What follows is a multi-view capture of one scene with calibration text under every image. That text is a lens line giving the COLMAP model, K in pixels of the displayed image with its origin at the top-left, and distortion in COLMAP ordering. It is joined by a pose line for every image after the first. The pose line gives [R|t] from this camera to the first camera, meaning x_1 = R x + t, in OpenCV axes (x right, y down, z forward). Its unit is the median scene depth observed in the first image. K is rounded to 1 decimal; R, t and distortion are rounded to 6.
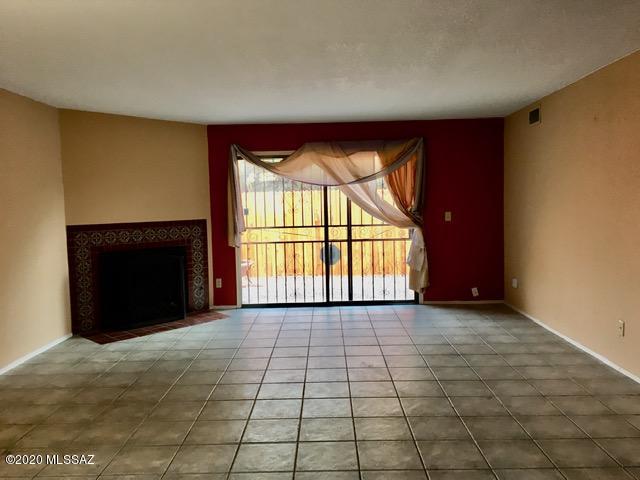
lens RADIAL K [[535.0, 0, 320.7], [0, 535.0, 240.2], [0, 0, 1]] dist [0.086282, -0.141747]
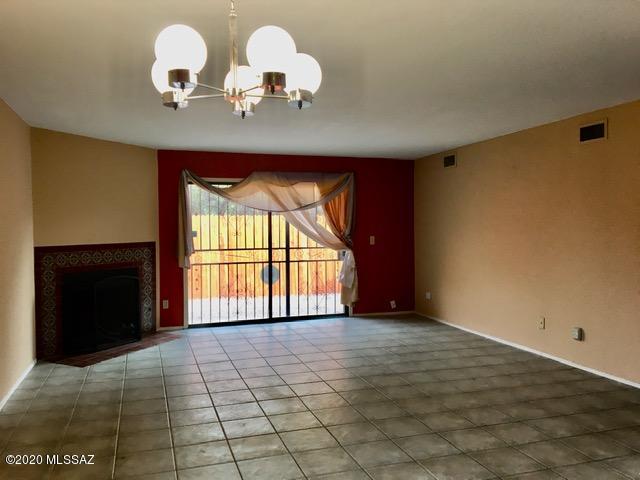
lens RADIAL K [[535.0, 0, 319.5], [0, 535.0, 239.2], [0, 0, 1]] dist [0.086282, -0.141747]
pose [[0.946412, 0.007453, 0.322875, -0.254708], [0.008806, 0.998766, -0.048869, 0.009649], [-0.322841, 0.049094, 0.945179, -0.065956]]
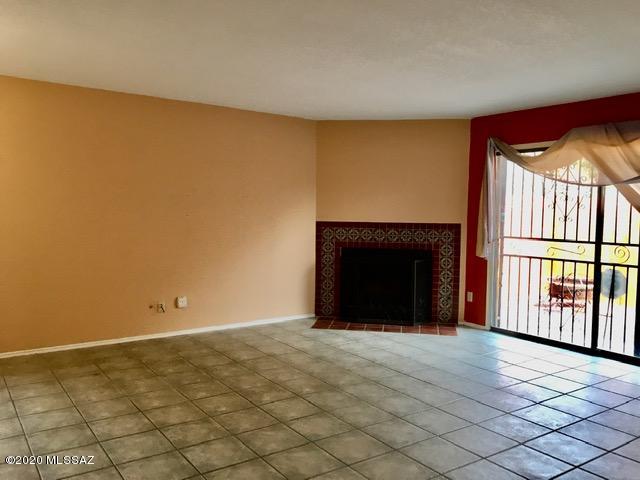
lens RADIAL K [[535.0, 0, 317.9], [0, 535.0, 239.6], [0, 0, 1]] dist [0.086282, -0.141747]
pose [[0.578361, 0.080366, -0.811813, 0.394161], [-0.086423, 0.995572, 0.036987, -0.025721], [0.811191, 0.048767, 0.582745, 0.286312]]
